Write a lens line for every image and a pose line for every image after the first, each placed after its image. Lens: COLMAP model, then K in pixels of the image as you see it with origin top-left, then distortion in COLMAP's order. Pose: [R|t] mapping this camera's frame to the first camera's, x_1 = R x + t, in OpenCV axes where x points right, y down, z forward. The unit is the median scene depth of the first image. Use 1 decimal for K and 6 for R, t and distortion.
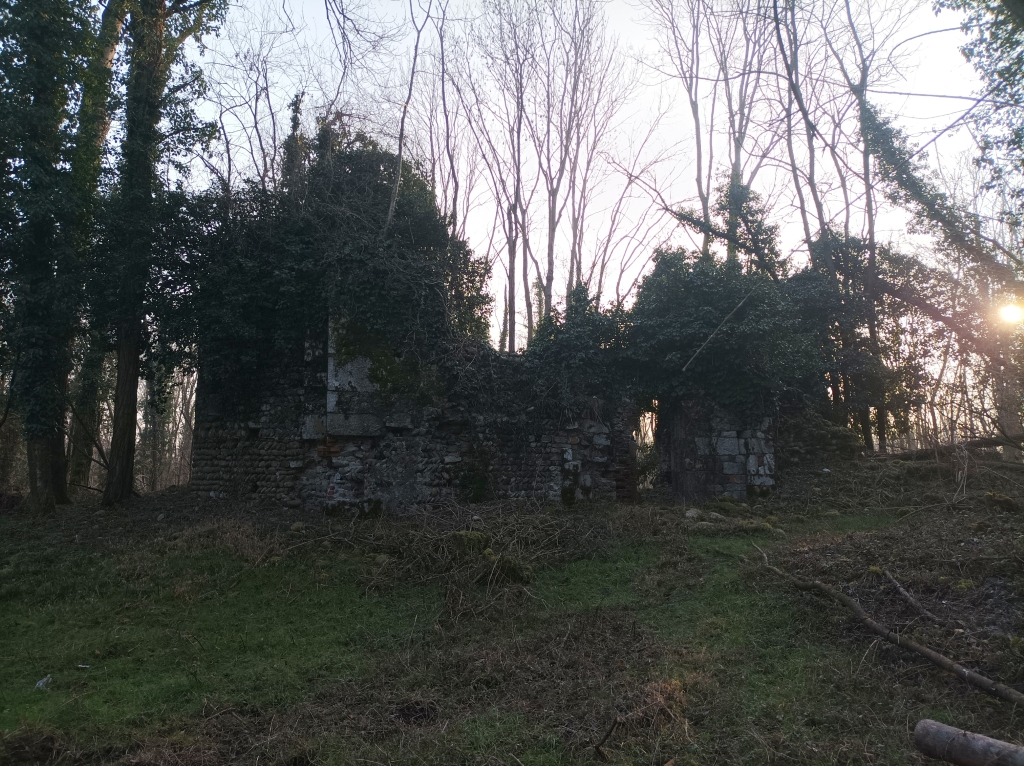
lens RADIAL K [[745.8, 0, 512.0], [0, 745.8, 383.0], [0, 0, 1]] dist [0.073623, -0.109477]
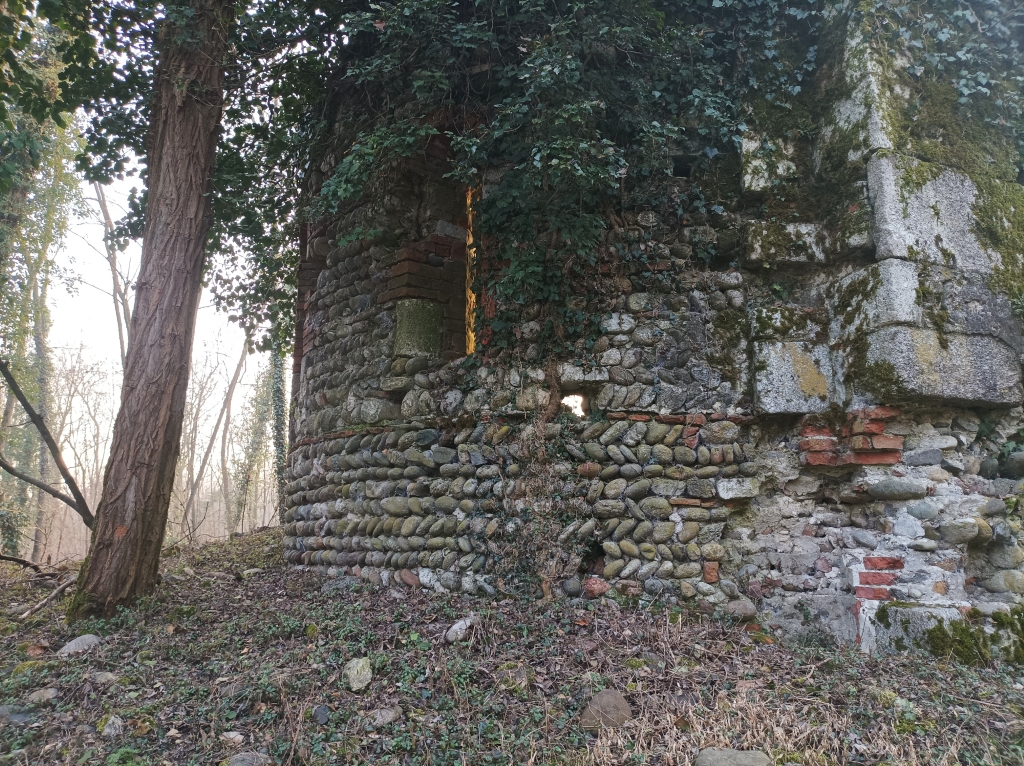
lens RADIAL K [[756.3, 0, 512.0], [0, 756.3, 383.0], [0, 0, 1]] dist [0.049157, -0.046177]
pose [[0.987630, 0.032466, 0.153404, -0.436268], [-0.021289, 0.997035, -0.073950, 0.088247], [-0.155350, 0.069769, 0.985393, 0.679918]]
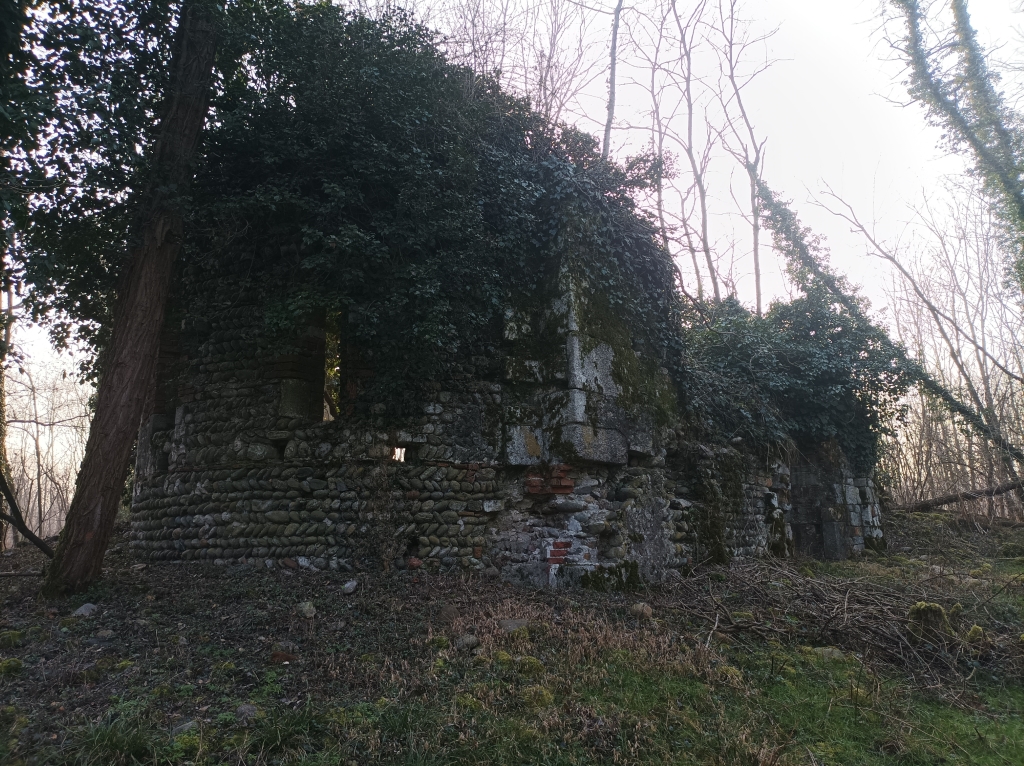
lens RADIAL K [[756.3, 0, 512.0], [0, 756.3, 383.0], [0, 0, 1]] dist [0.049157, -0.046177]
pose [[0.832109, 0.102146, 0.545125, -0.612740], [-0.053730, 0.993117, -0.104075, 0.072265], [-0.552003, 0.057312, 0.831870, 0.480337]]
